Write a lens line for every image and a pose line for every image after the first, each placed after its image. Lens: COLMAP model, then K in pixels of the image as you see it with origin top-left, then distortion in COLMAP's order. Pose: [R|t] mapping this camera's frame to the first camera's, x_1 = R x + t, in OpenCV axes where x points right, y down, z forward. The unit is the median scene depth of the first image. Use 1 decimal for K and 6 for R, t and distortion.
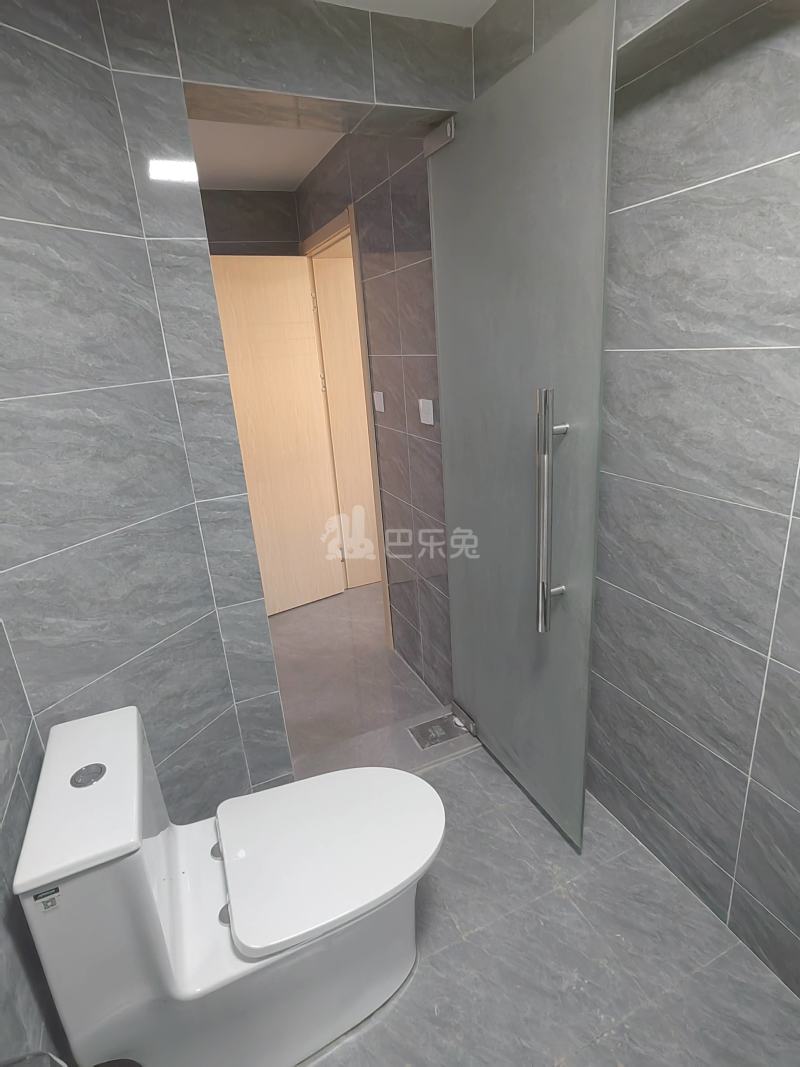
lens RADIAL K [[568.9, 0, 402.2], [0, 568.9, 530.8], [0, 0, 1]] dist [-0.048275, 0.045308]
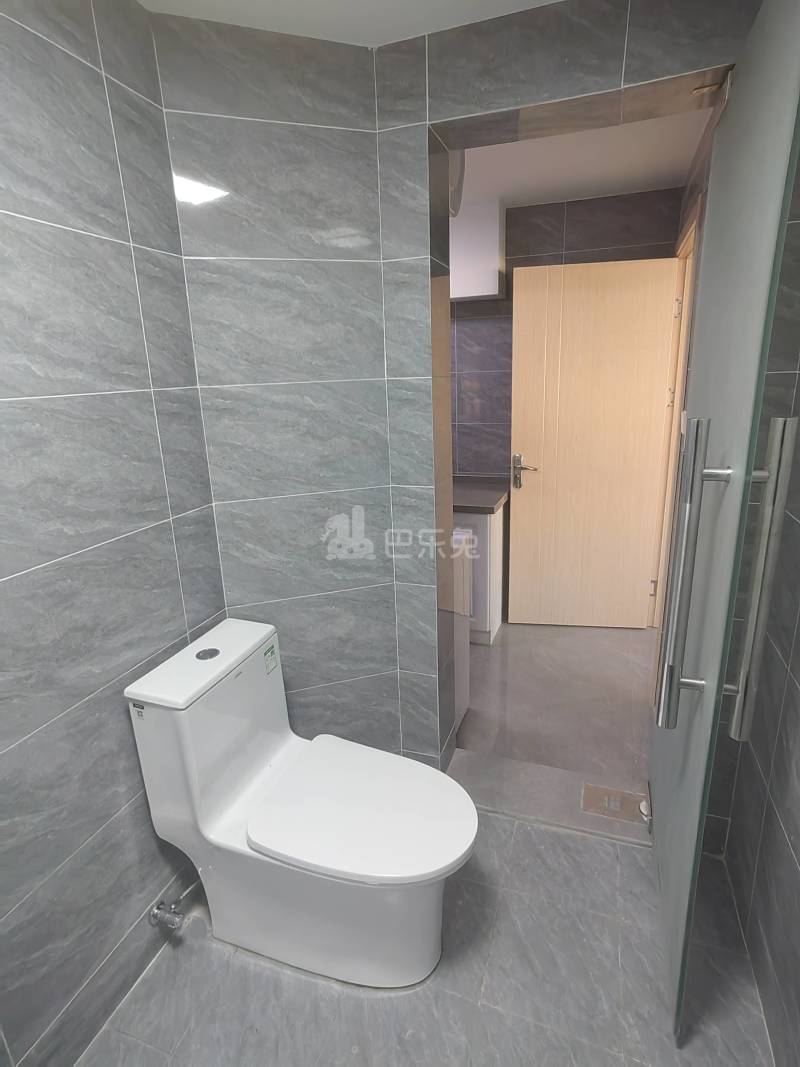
lens RADIAL K [[568.9, 0, 402.2], [0, 568.9, 530.8], [0, 0, 1]] dist [-0.048275, 0.045308]
pose [[0.721030, 0.230683, -0.653377, 0.506530], [-0.236828, 0.968212, 0.080490, -0.071045], [0.651174, 0.096703, 0.752742, 0.179539]]
